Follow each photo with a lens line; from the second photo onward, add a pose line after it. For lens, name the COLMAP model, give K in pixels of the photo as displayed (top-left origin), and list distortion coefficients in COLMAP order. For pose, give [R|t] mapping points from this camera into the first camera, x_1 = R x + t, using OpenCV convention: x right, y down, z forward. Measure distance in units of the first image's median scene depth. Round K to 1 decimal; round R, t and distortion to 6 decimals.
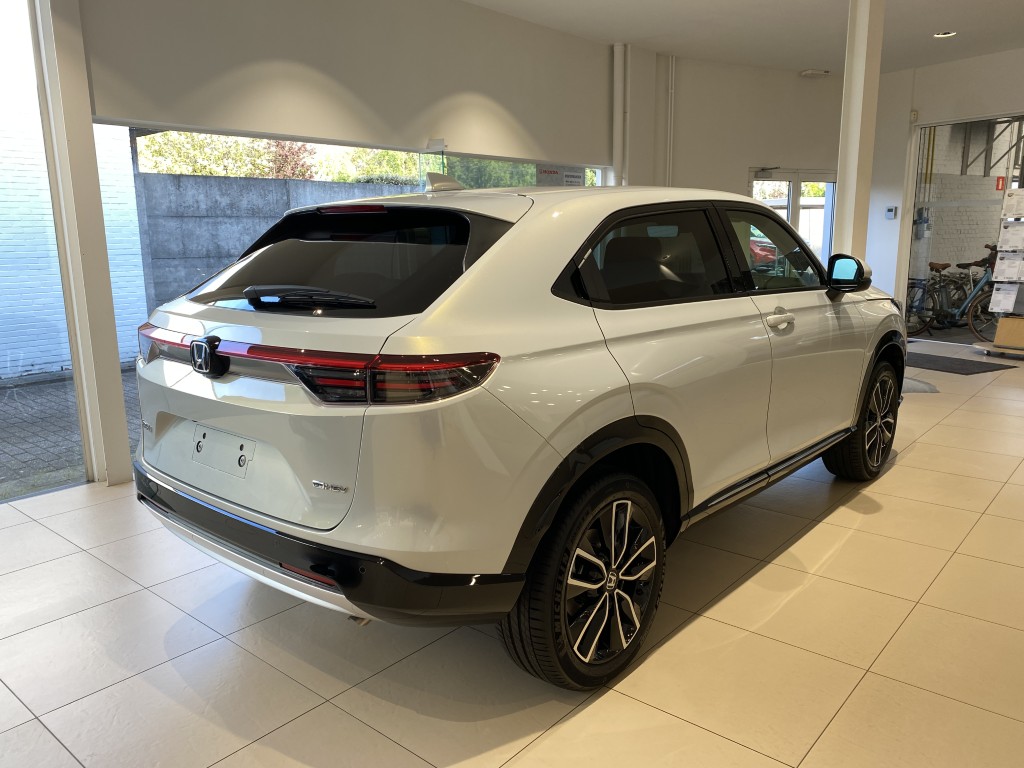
lens RADIAL K [[783.3, 0, 512.0], [0, 783.3, 384.0], [0, 0, 1]] dist [0.012327, -0.005756]
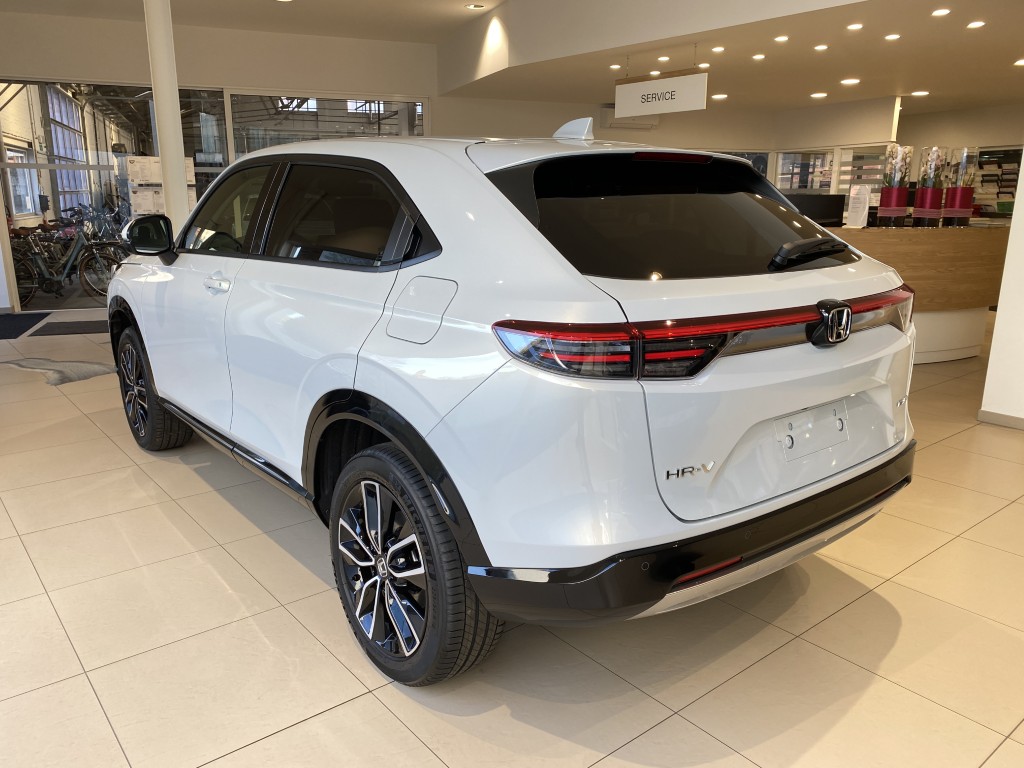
lens RADIAL K [[783.3, 0, 512.0], [0, 783.3, 384.0], [0, 0, 1]] dist [0.012327, -0.005756]
pose [[0.177746, -0.216656, 0.959930, -1.177983], [0.179928, 0.966175, 0.184749, -0.176072], [-0.967488, 0.139880, 0.210717, 1.049931]]
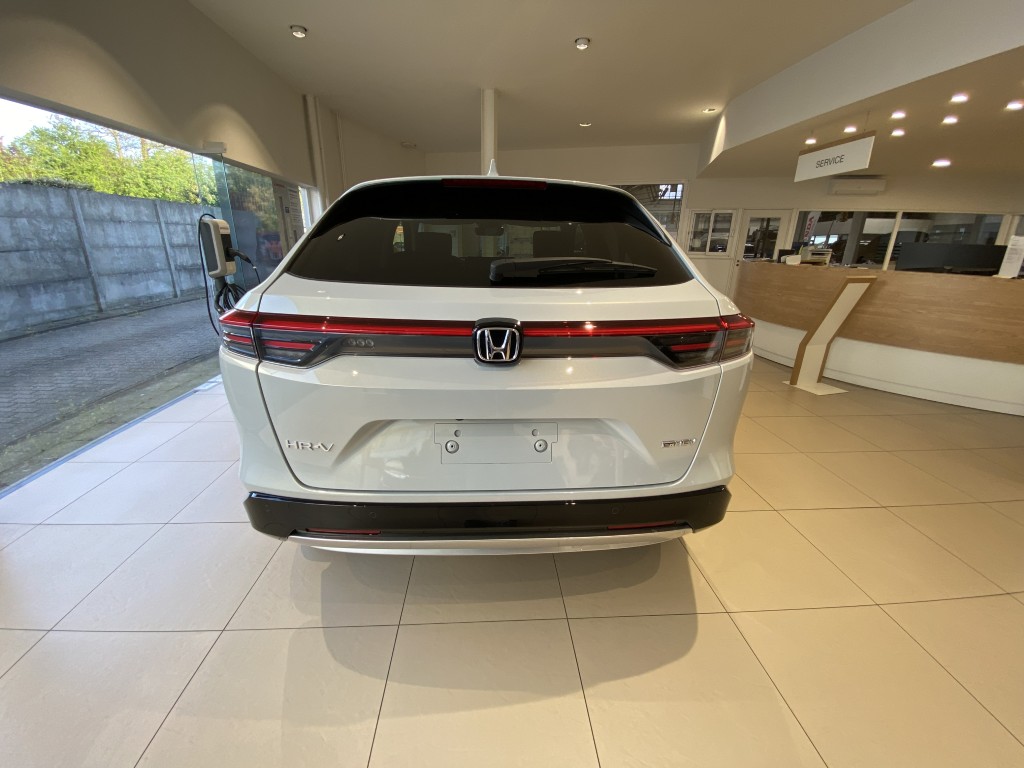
lens RADIAL K [[416.9, 0, 512.0], [0, 416.9, 384.0], [0, 0, 1]] dist [0.013920, -0.018408]
pose [[0.721845, -0.192525, 0.664736, -0.618874], [0.104330, 0.979821, 0.170488, -0.059136], [-0.684146, -0.053714, 0.727365, 0.587959]]
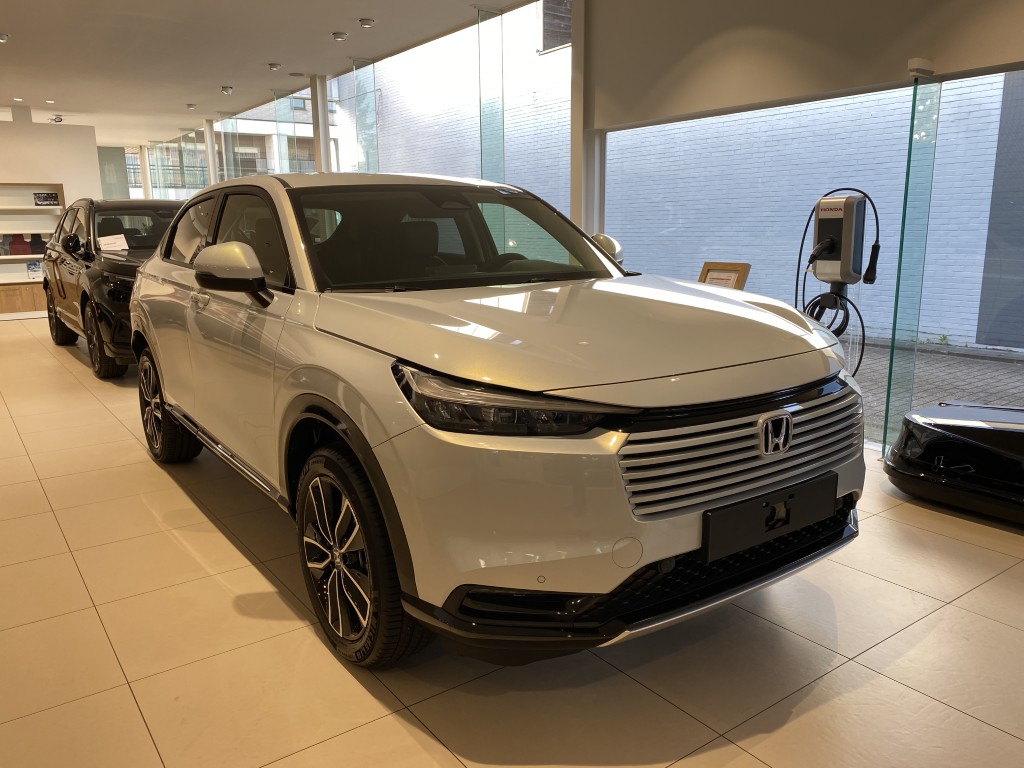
lens RADIAL K [[783.3, 0, 512.0], [0, 783.3, 384.0], [0, 0, 1]] dist [0.012327, -0.005756]
pose [[-0.233061, 0.212750, -0.948904, 1.662655], [-0.169048, 0.952056, 0.254977, -0.408918], [0.957656, 0.219835, -0.185923, 2.122965]]
